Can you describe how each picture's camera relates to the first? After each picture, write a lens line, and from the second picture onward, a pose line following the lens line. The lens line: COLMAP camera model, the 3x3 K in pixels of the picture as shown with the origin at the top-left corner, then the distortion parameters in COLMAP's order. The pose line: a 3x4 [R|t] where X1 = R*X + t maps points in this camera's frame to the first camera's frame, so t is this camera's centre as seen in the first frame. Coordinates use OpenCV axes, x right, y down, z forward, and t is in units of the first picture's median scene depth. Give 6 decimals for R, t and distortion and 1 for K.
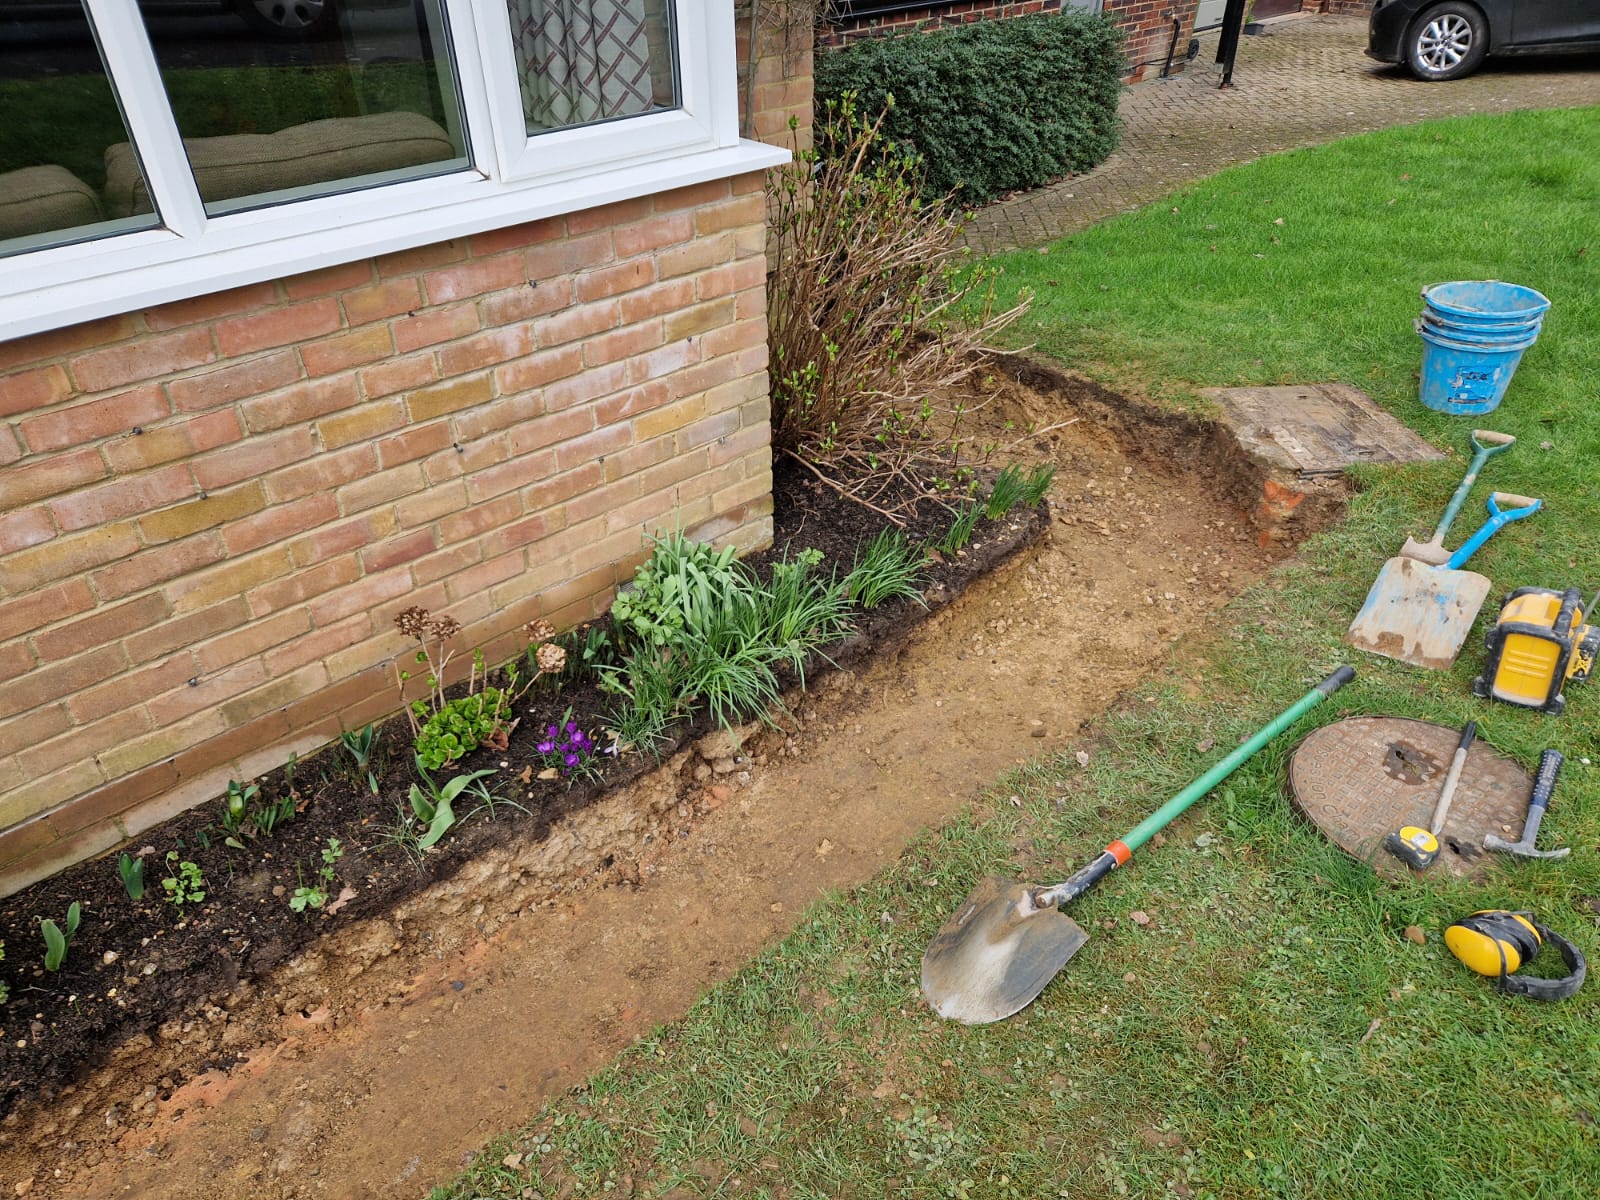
lens RADIAL K [[1053.4, 0, 793.5], [0, 1053.4, 600.2], [0, 0, 1]] dist [0.080571, -0.068582]
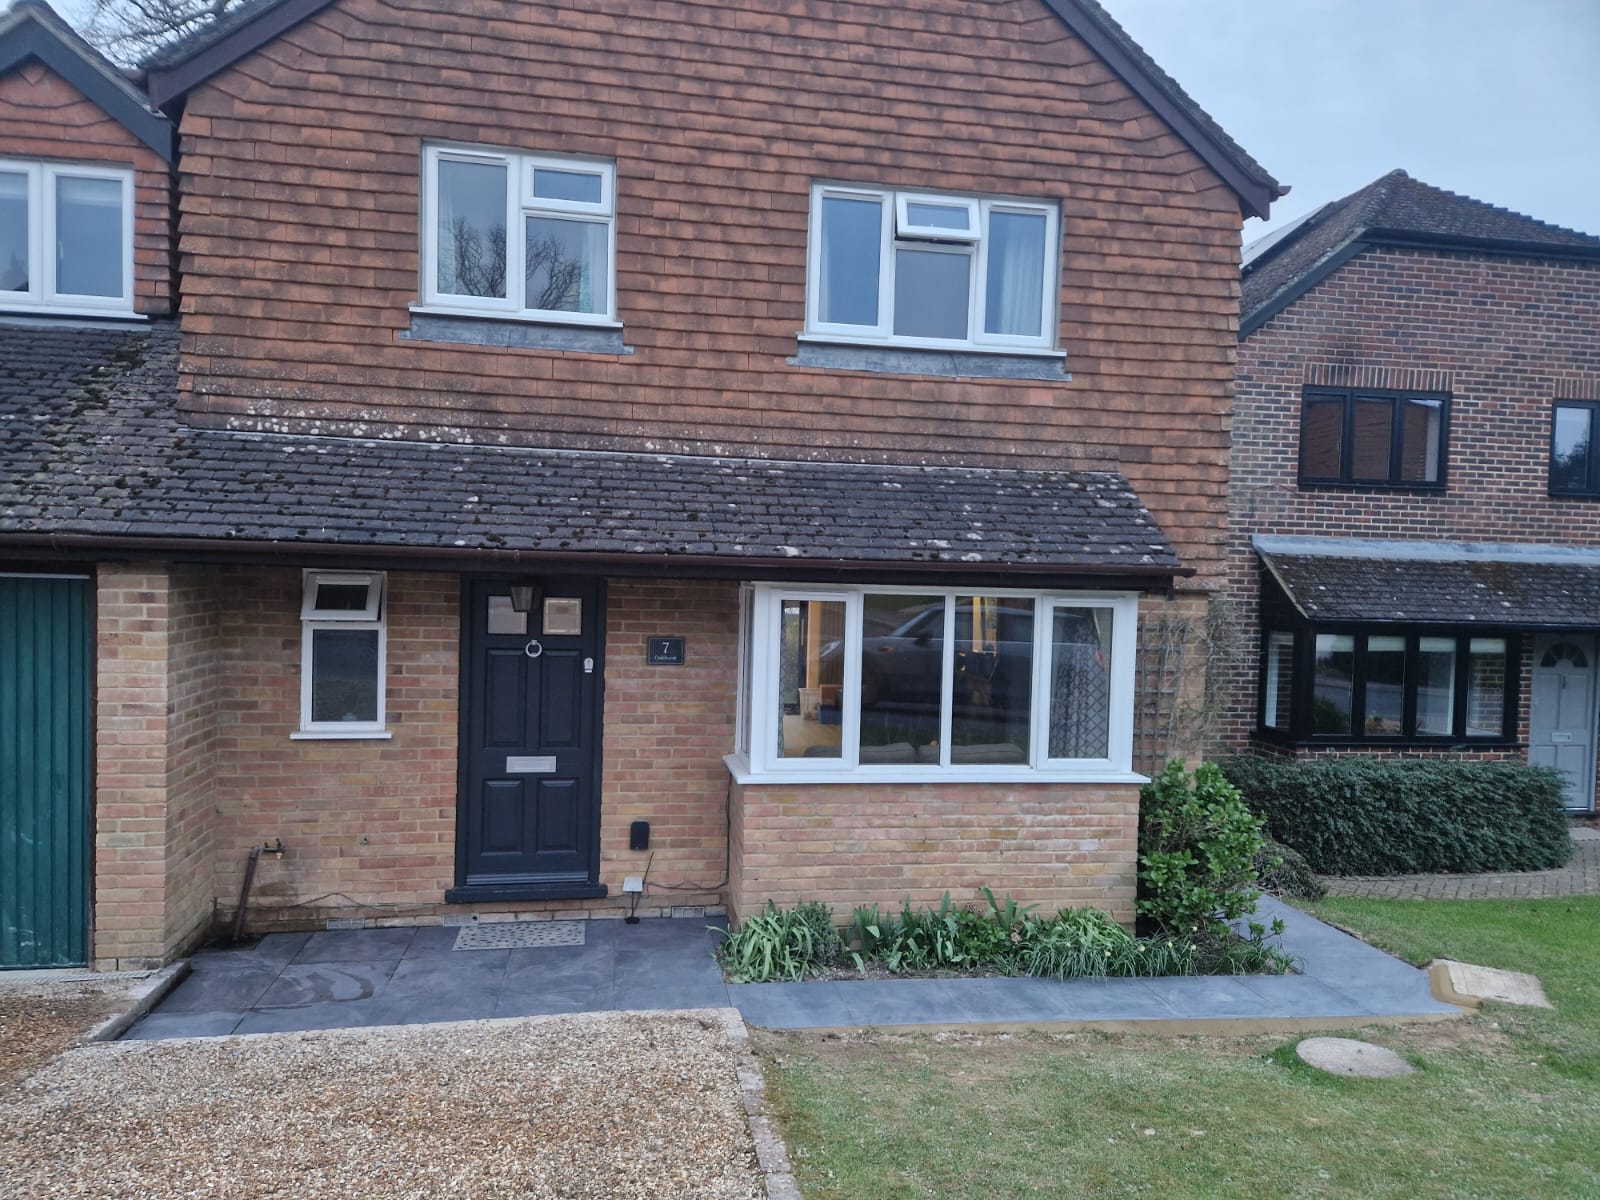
lens RADIAL K [[1053.4, 0, 793.5], [0, 1053.4, 600.2], [0, 0, 1]] dist [0.080571, -0.068582]
pose [[0.842214, 0.047441, -0.537053, 0.679129], [-0.342193, 0.816800, -0.464480, 0.781702], [0.416630, 0.574967, 0.704154, -1.552403]]
